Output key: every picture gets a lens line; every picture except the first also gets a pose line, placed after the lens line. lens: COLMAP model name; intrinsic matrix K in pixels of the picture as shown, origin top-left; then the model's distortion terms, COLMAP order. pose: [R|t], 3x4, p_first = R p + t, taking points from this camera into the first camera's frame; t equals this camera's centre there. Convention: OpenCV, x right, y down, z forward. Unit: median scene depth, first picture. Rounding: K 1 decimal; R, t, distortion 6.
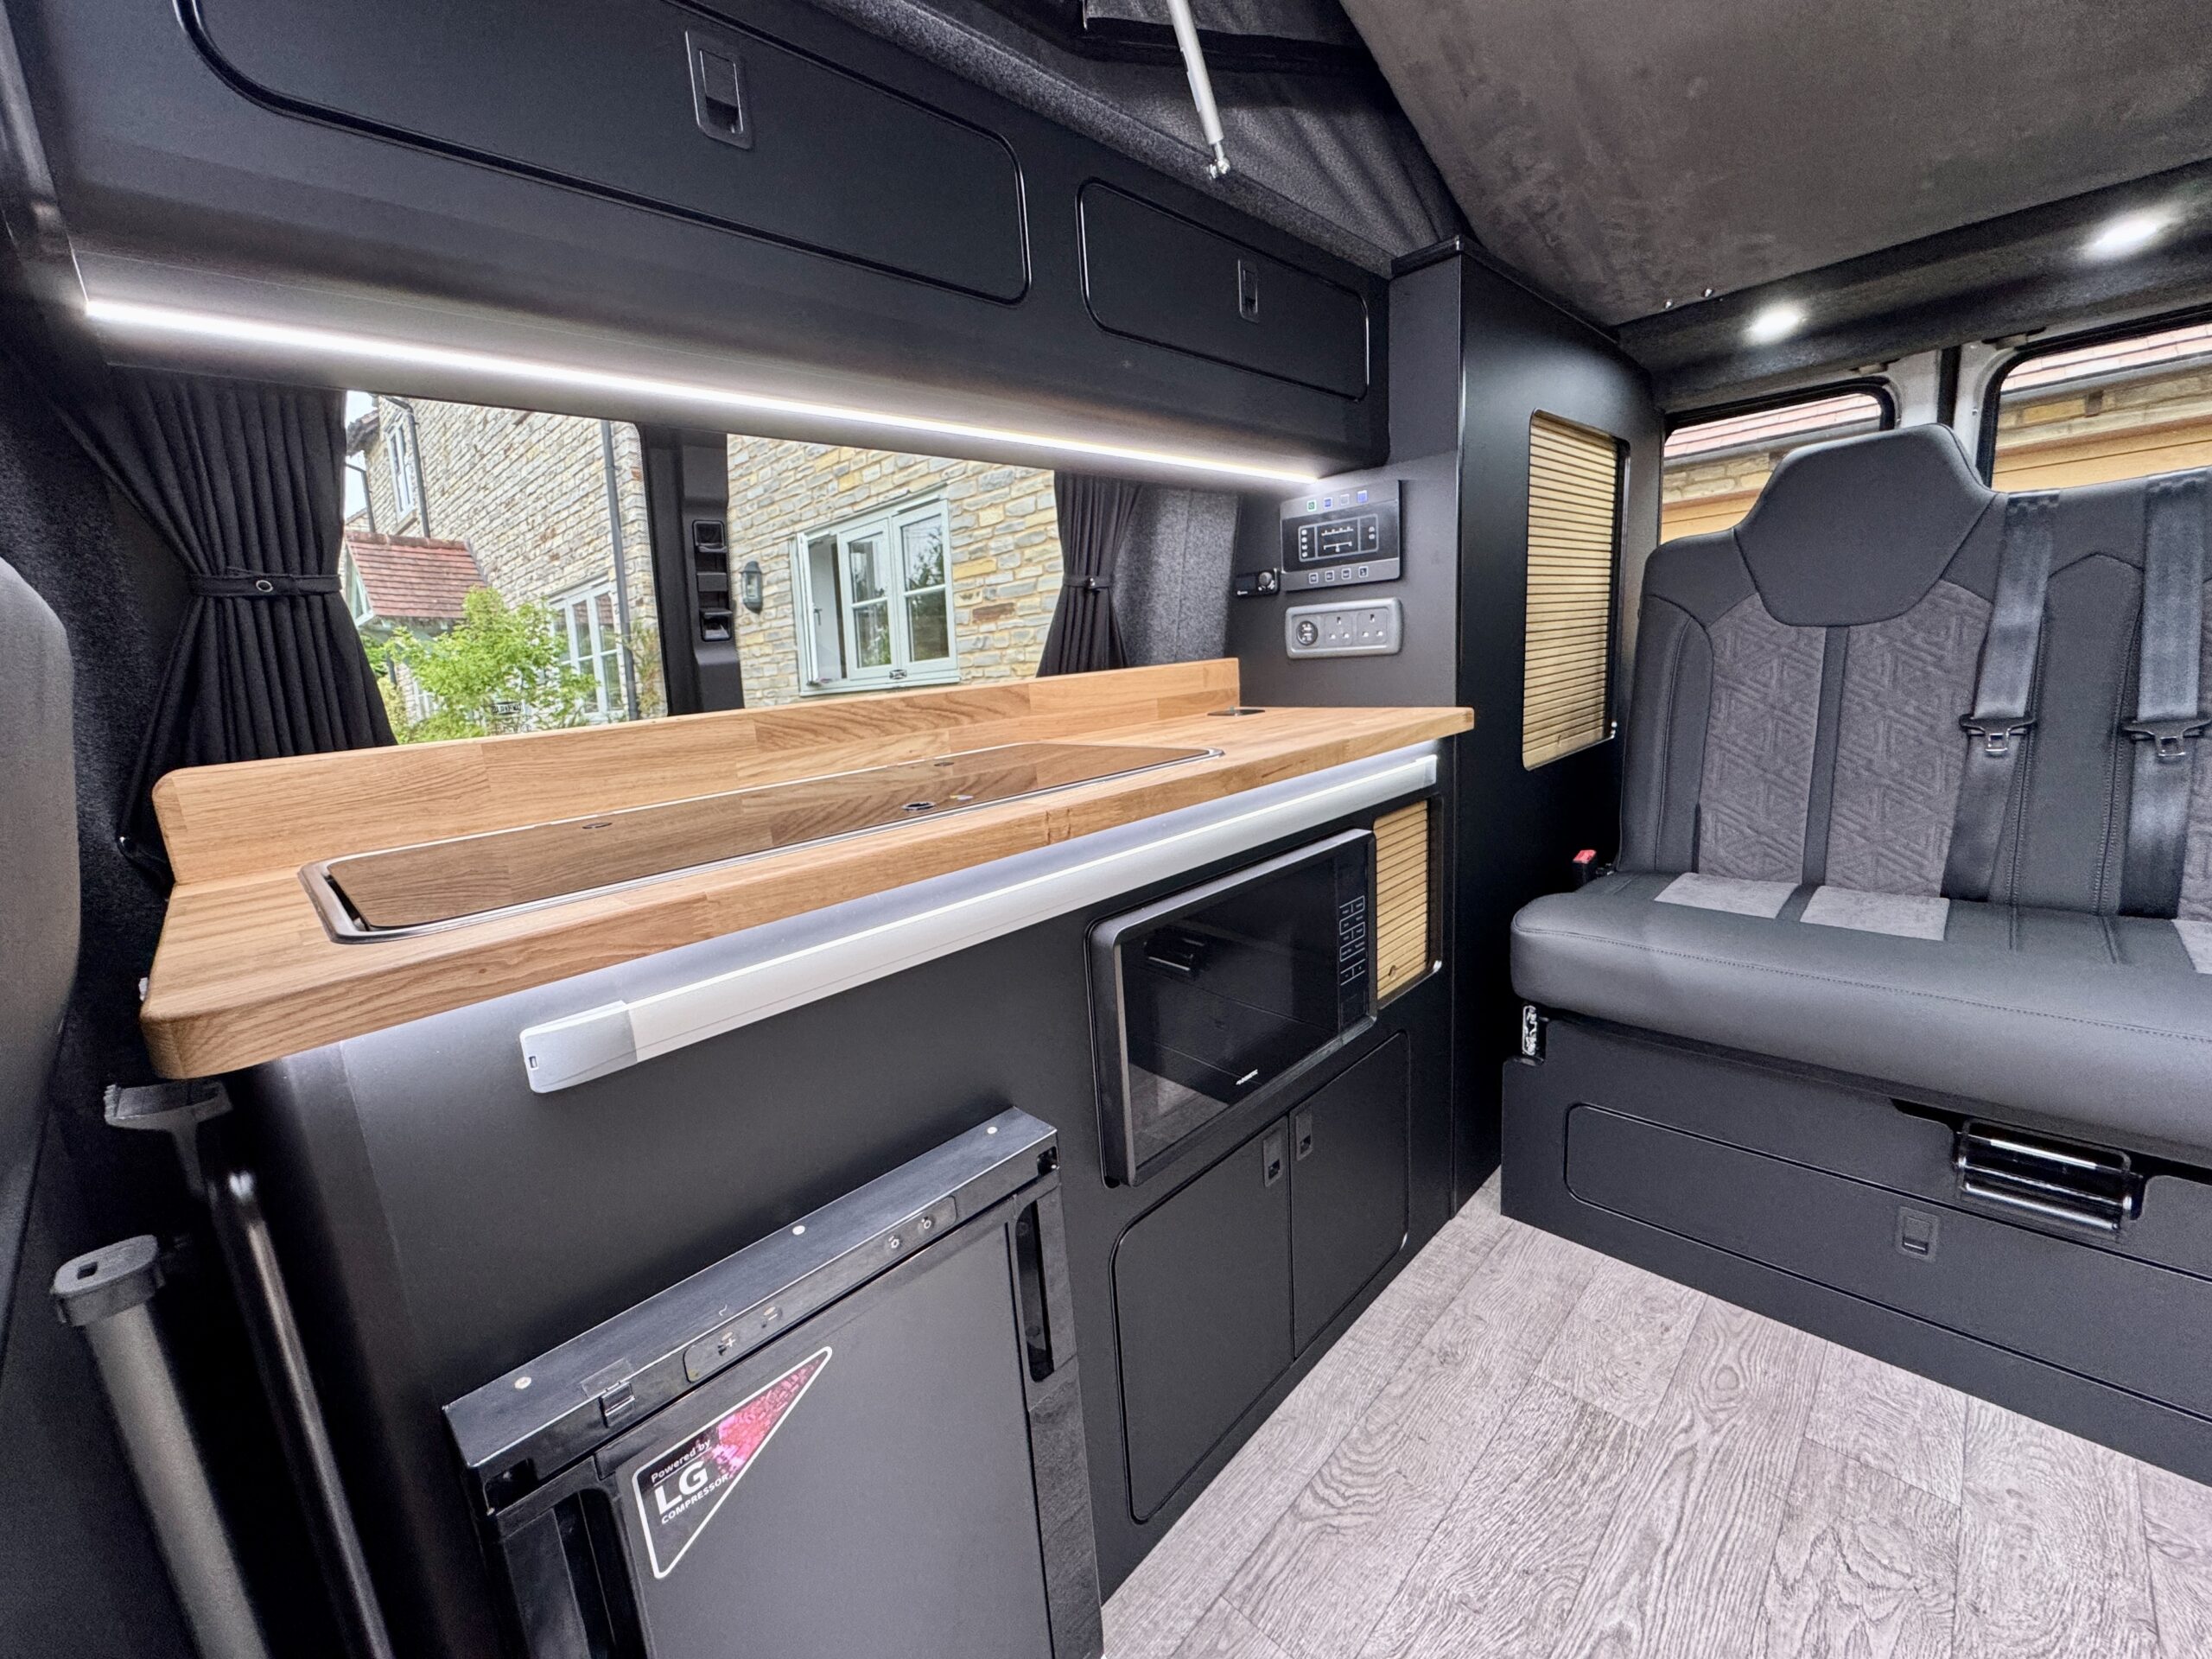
lens RADIAL K [[887.1, 0, 1105.4], [0, 887.1, 828.2], [0, 0, 1]] dist [-0.004256, 0.000829]
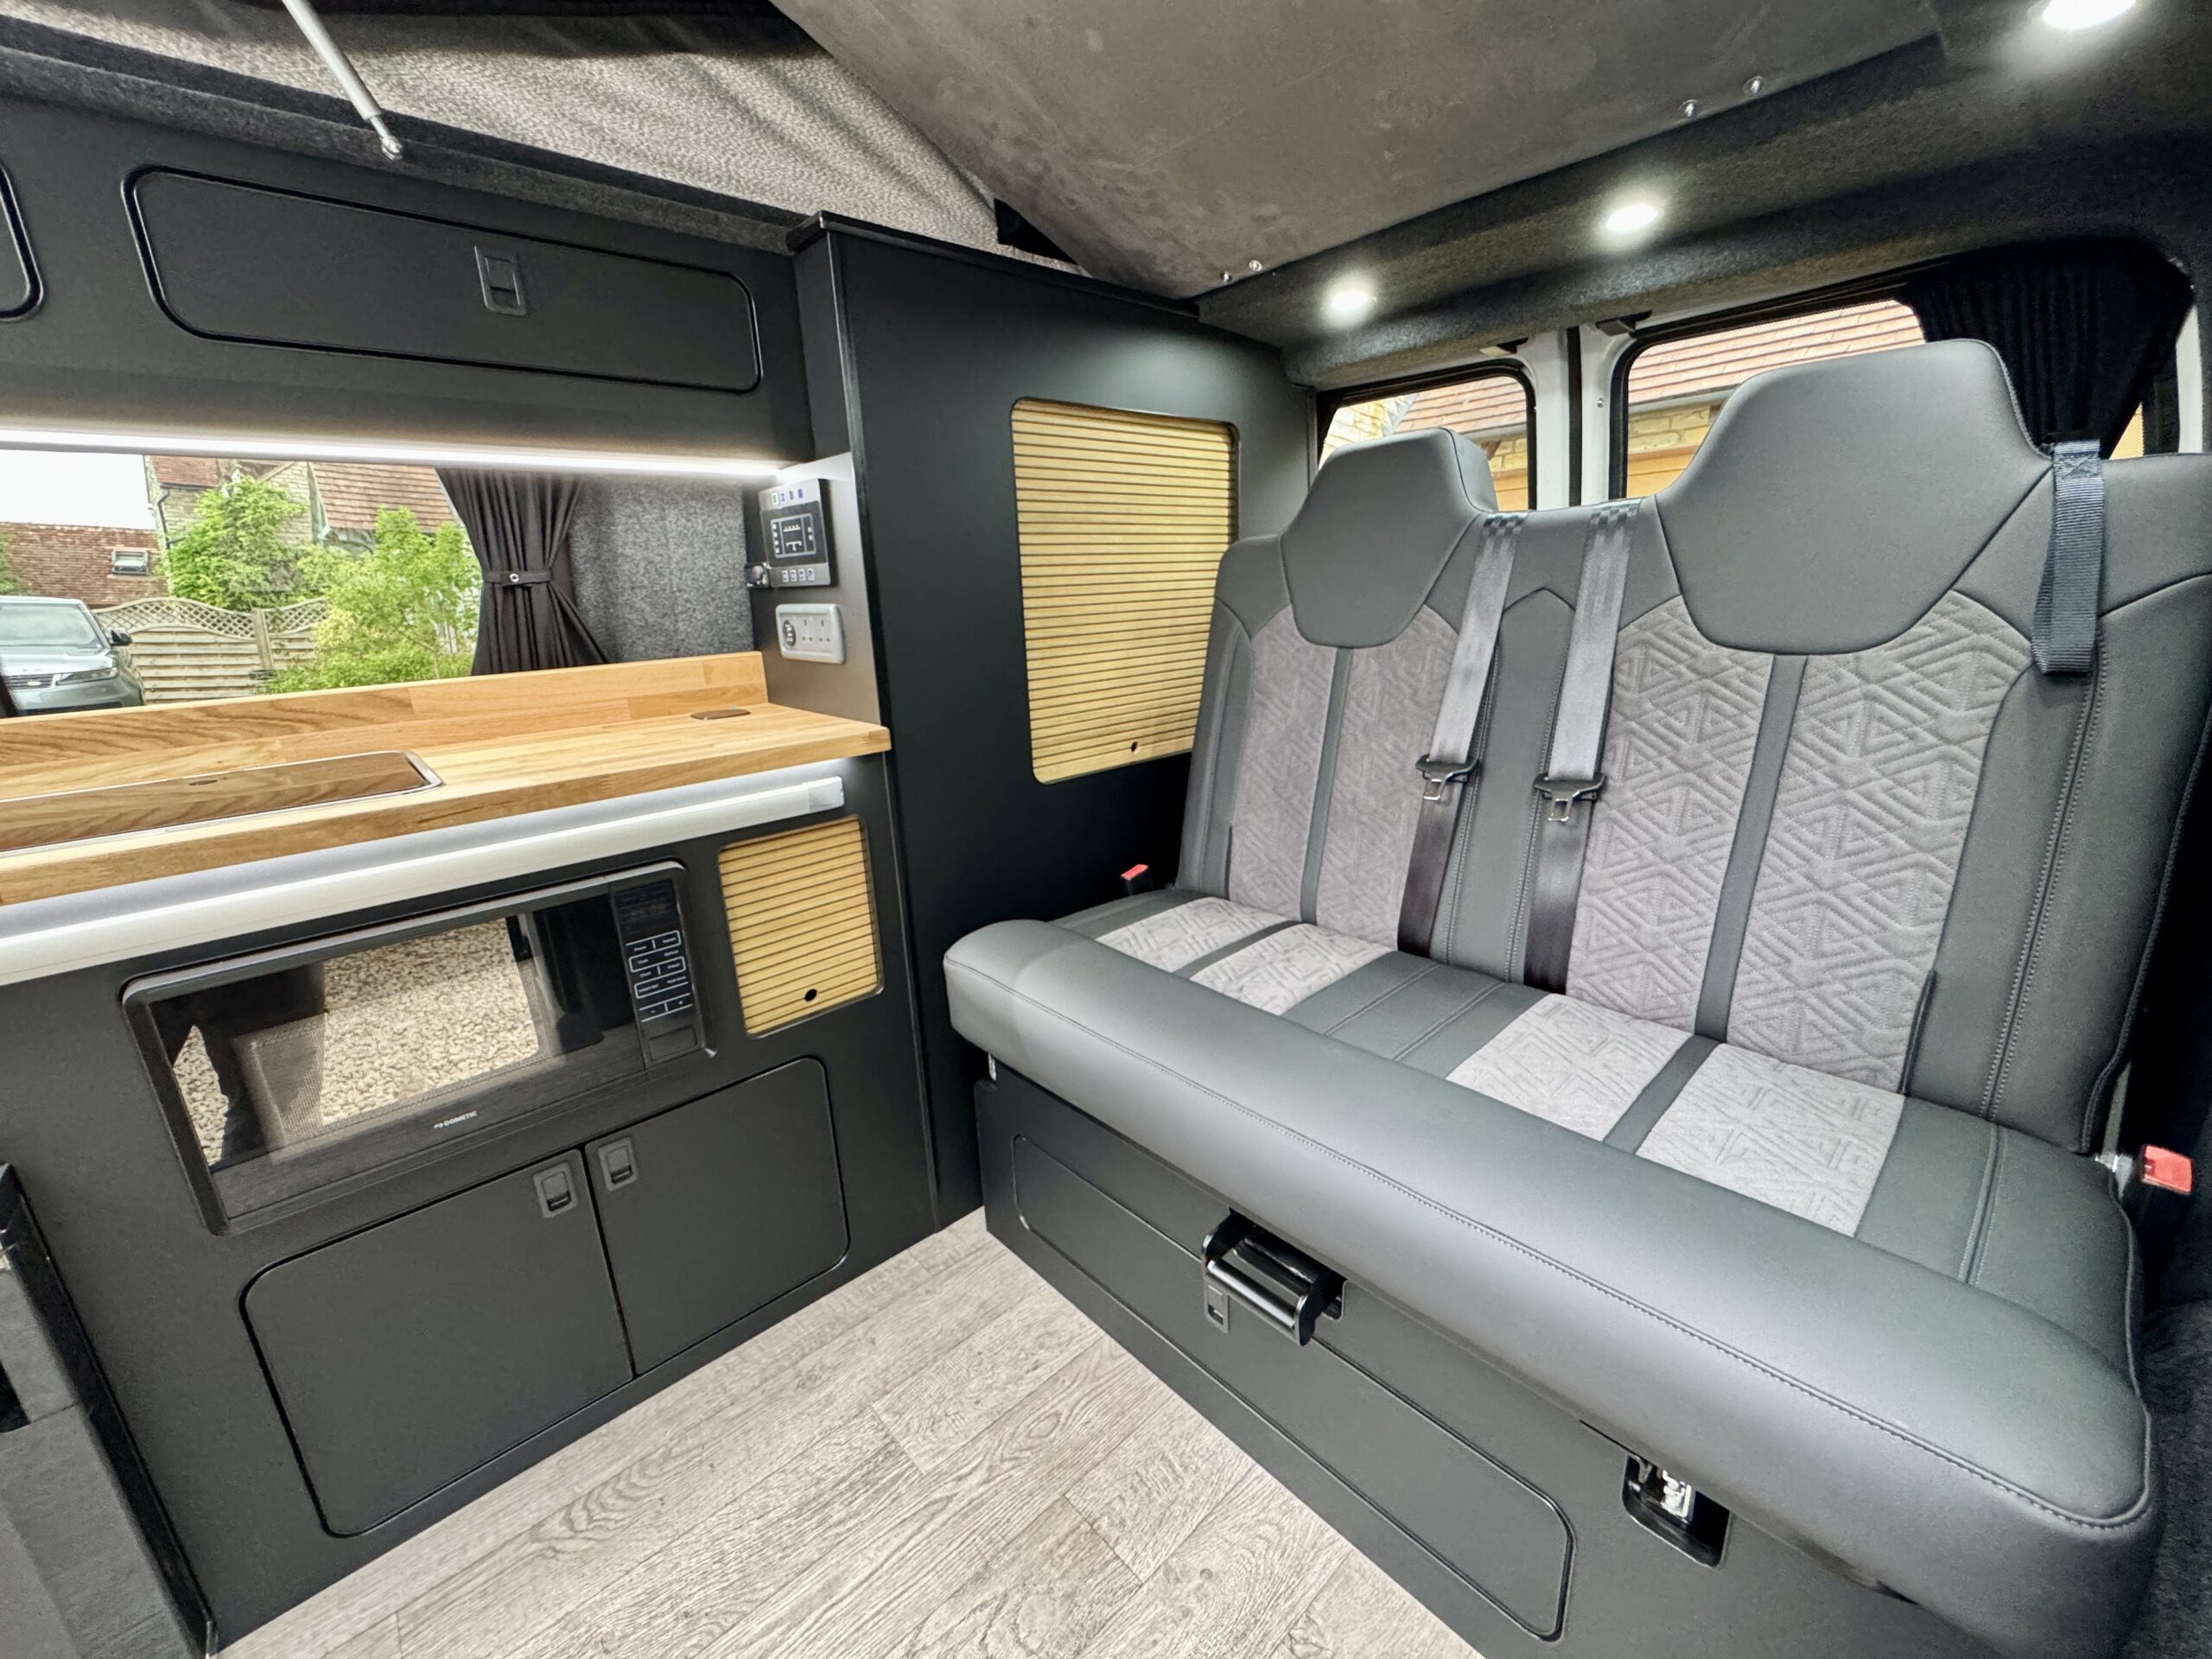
lens RADIAL K [[887.1, 0, 1105.3], [0, 887.1, 827.2], [0, 0, 1]] dist [-0.004256, 0.000829]
pose [[0.998483, 0.043991, -0.033104, 0.686218], [-0.041307, 0.996112, 0.077806, -0.114280], [0.036398, -0.076320, 0.996419, 0.054237]]
